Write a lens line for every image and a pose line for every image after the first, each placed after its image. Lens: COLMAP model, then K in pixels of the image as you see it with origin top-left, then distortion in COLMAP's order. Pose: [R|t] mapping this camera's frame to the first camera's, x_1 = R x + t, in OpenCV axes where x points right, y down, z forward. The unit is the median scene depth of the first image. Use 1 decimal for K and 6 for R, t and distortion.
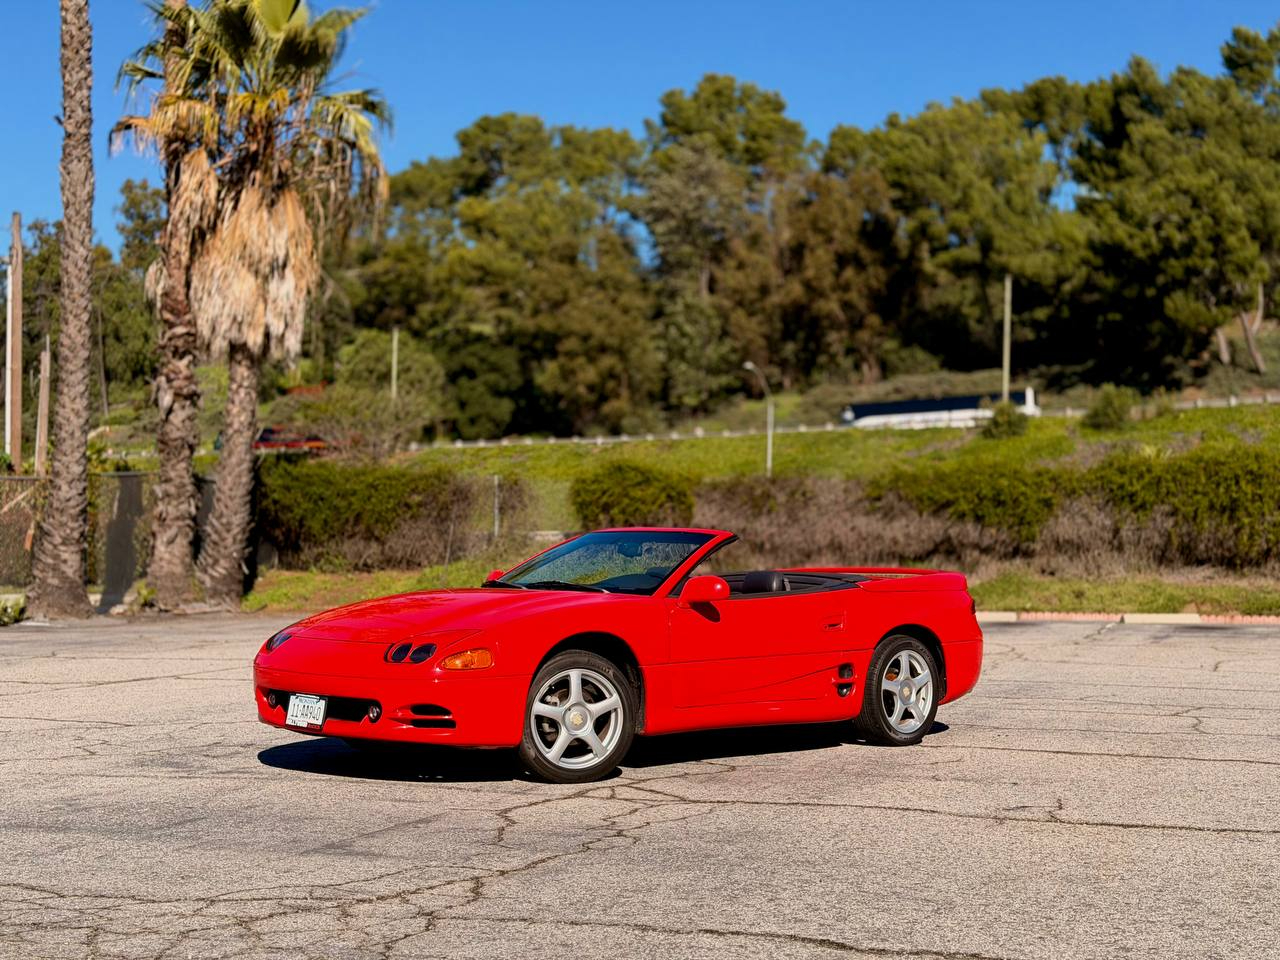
lens RADIAL K [[1796.8, 0, 635.1], [0, 1796.8, 480.2], [0, 0, 1]] dist [0.197984, -0.424665]
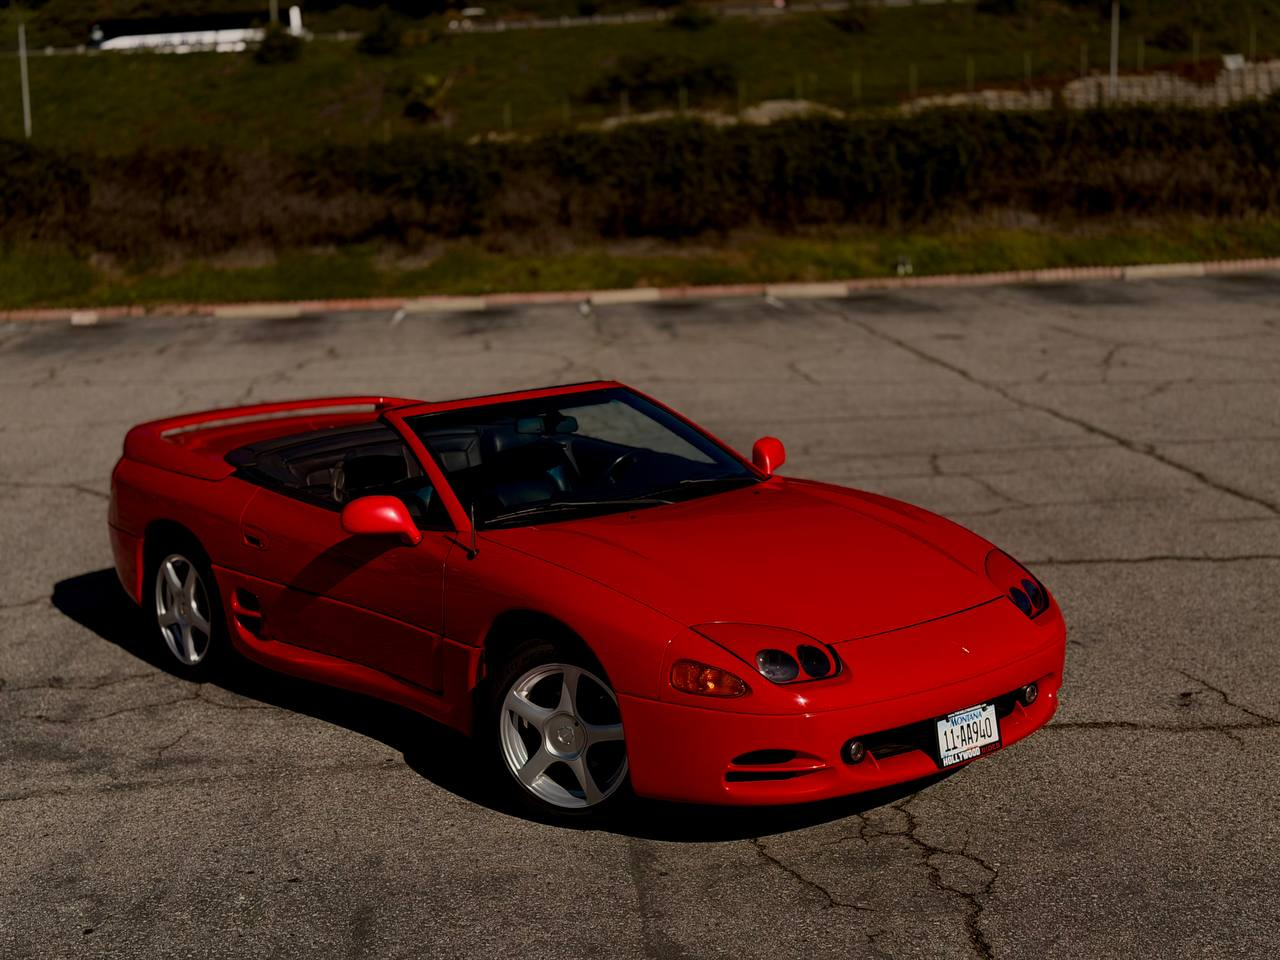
lens RADIAL K [[1802.0, 0, 640.0], [0, 1802.0, 480.0], [0, 0, 1]] dist [0.194664, -0.411818]
pose [[0.909903, -0.101171, 0.402294, -0.089828], [0.015141, 0.977256, 0.211521, -0.028127], [-0.414544, -0.186372, 0.890741, 0.077298]]
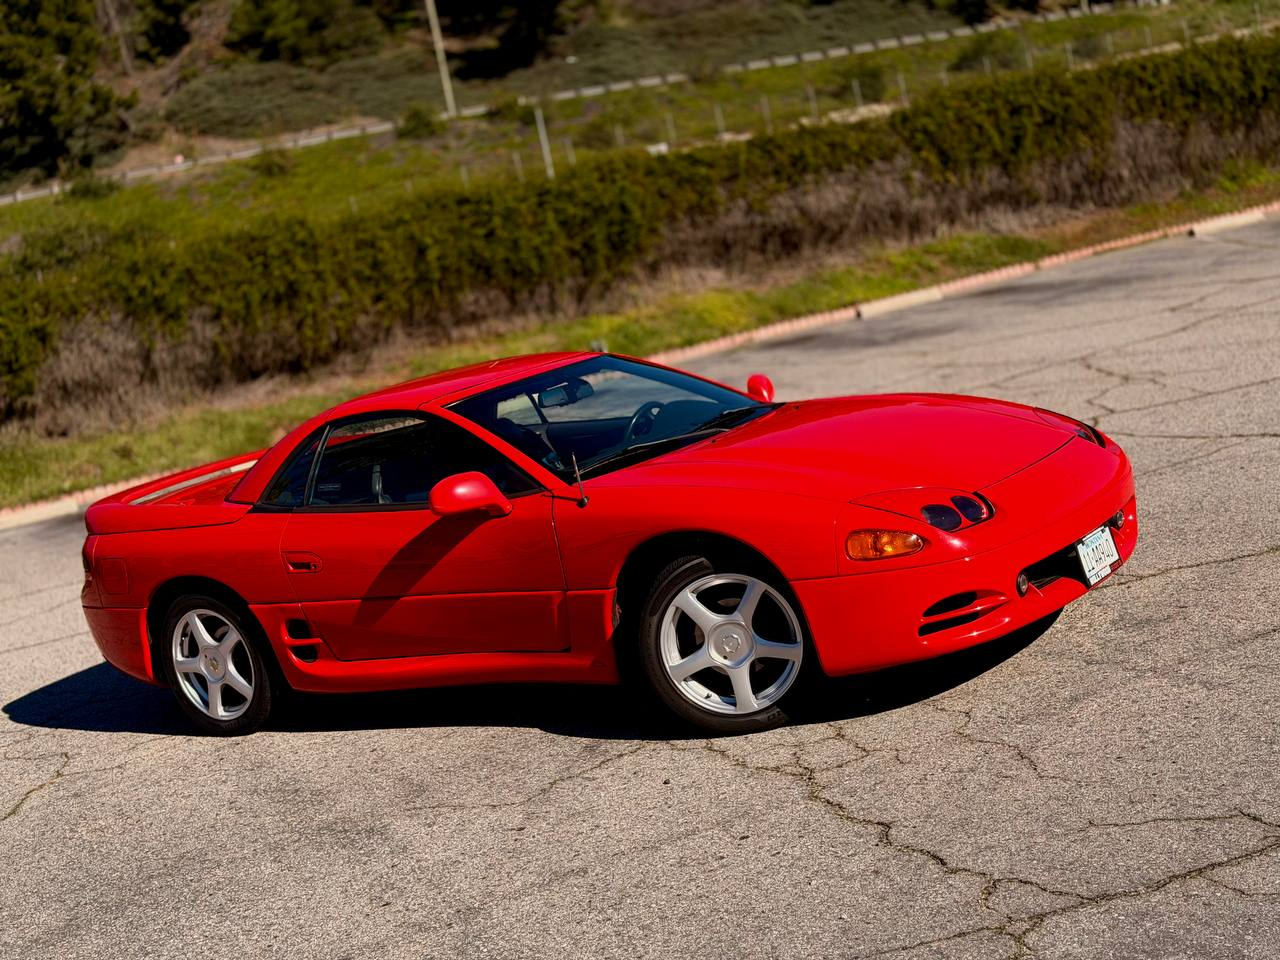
lens RADIAL K [[1775.8, 0, 643.7], [0, 1775.8, 481.3], [0, 0, 1]] dist [0.190368, -0.402597]
pose [[0.702432, -0.238625, 0.670558, -0.073119], [0.174476, 0.971108, 0.162809, -0.004198], [-0.690034, 0.002634, 0.723772, 0.301483]]
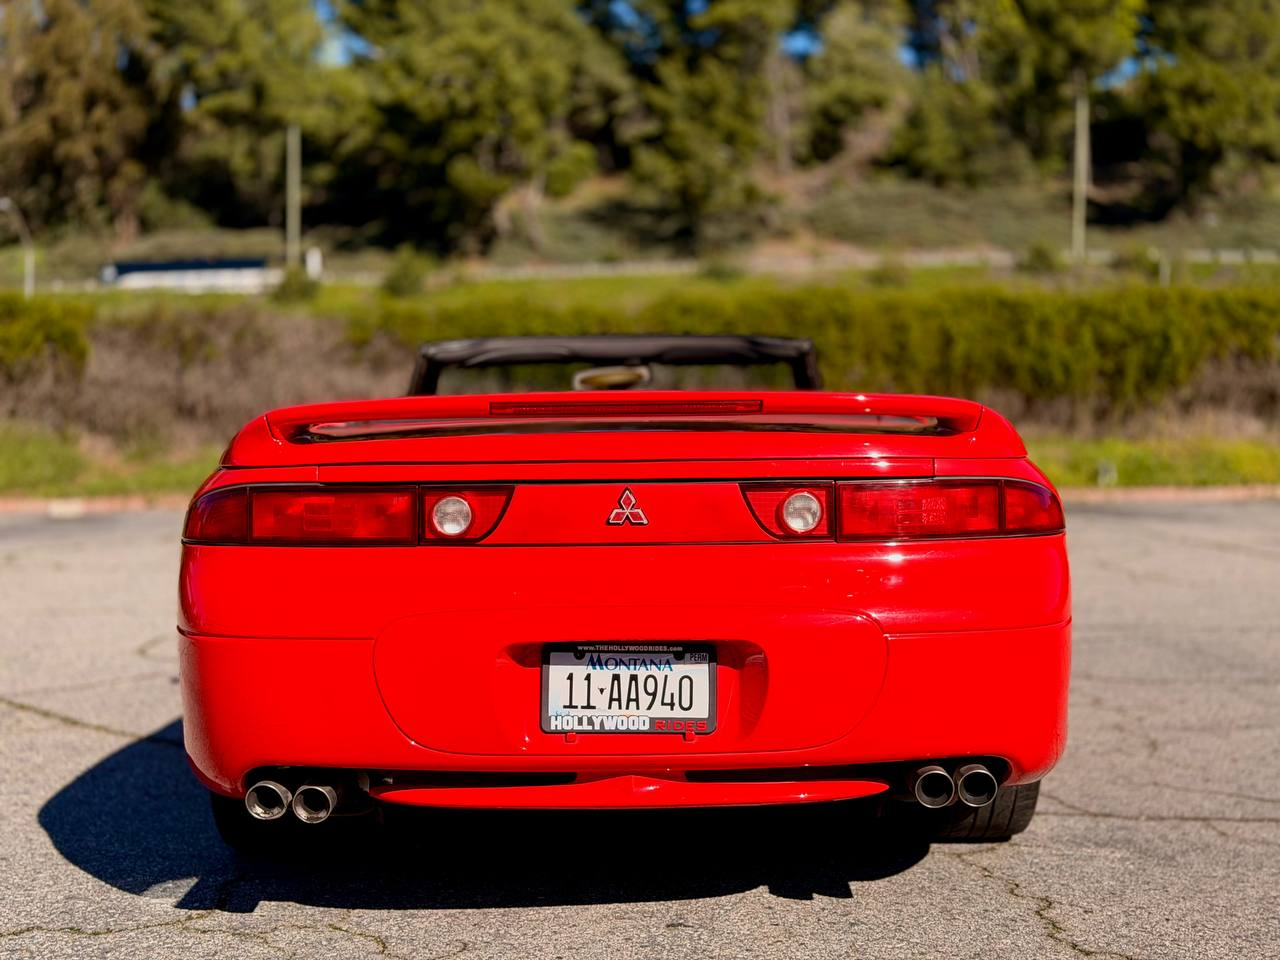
lens RADIAL K [[1780.6, 0, 637.7], [0, 1780.6, 495.1], [0, 0, 1]] dist [0.197706, -0.447542]
pose [[0.908326, -0.018863, 0.417838, -0.062755], [-0.012761, 0.997268, 0.072762, 0.015334], [-0.418068, -0.071424, 0.905603, 0.263911]]
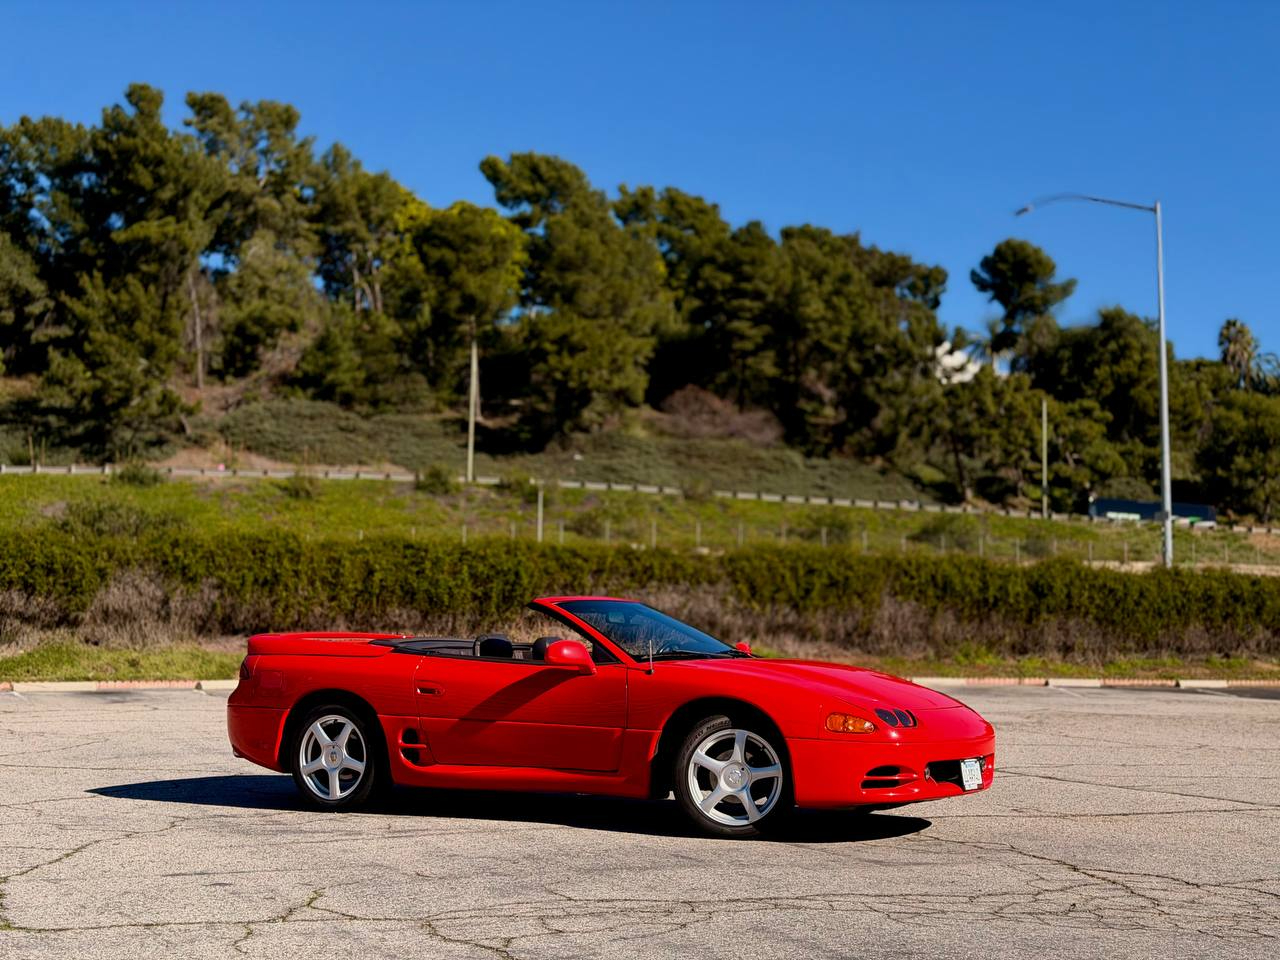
lens RADIAL K [[1808.3, 0, 640.0], [0, 1808.3, 480.0], [0, 0, 1]] dist [0.152368, -0.069554]
pose [[0.722184, 0.067934, 0.688357, -0.230088], [-0.041908, 0.997635, -0.054489, 0.003328], [-0.690430, 0.010503, 0.723323, 0.042285]]
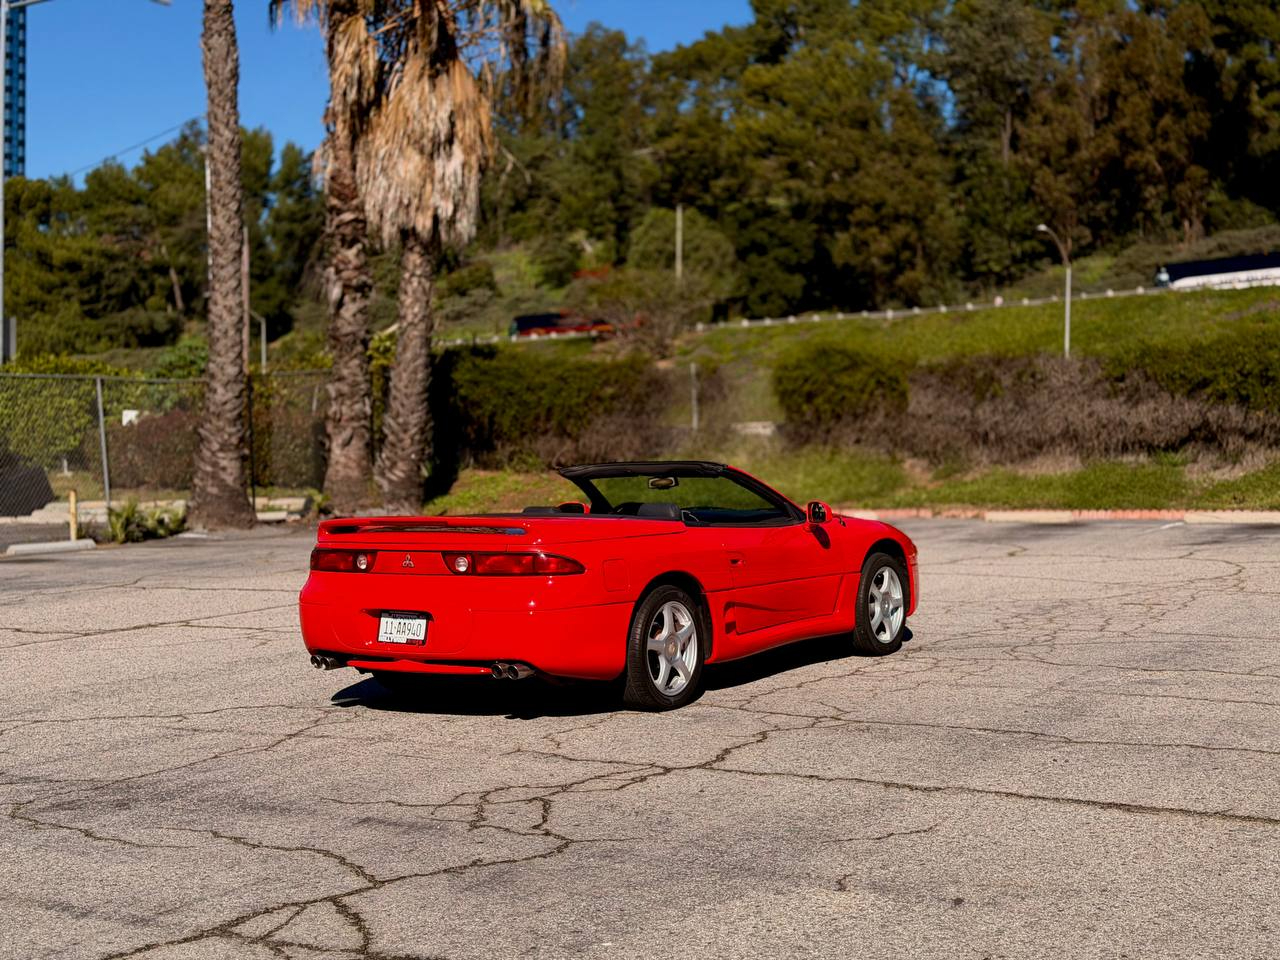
lens RADIAL K [[1780.6, 0, 637.7], [0, 1780.6, 495.1], [0, 0, 1]] dist [0.197706, -0.447542]
pose [[0.983841, -0.014205, -0.178478, 0.055334], [0.028032, 0.996775, 0.075195, -0.004958], [0.176834, -0.078983, 0.981066, 0.104055]]
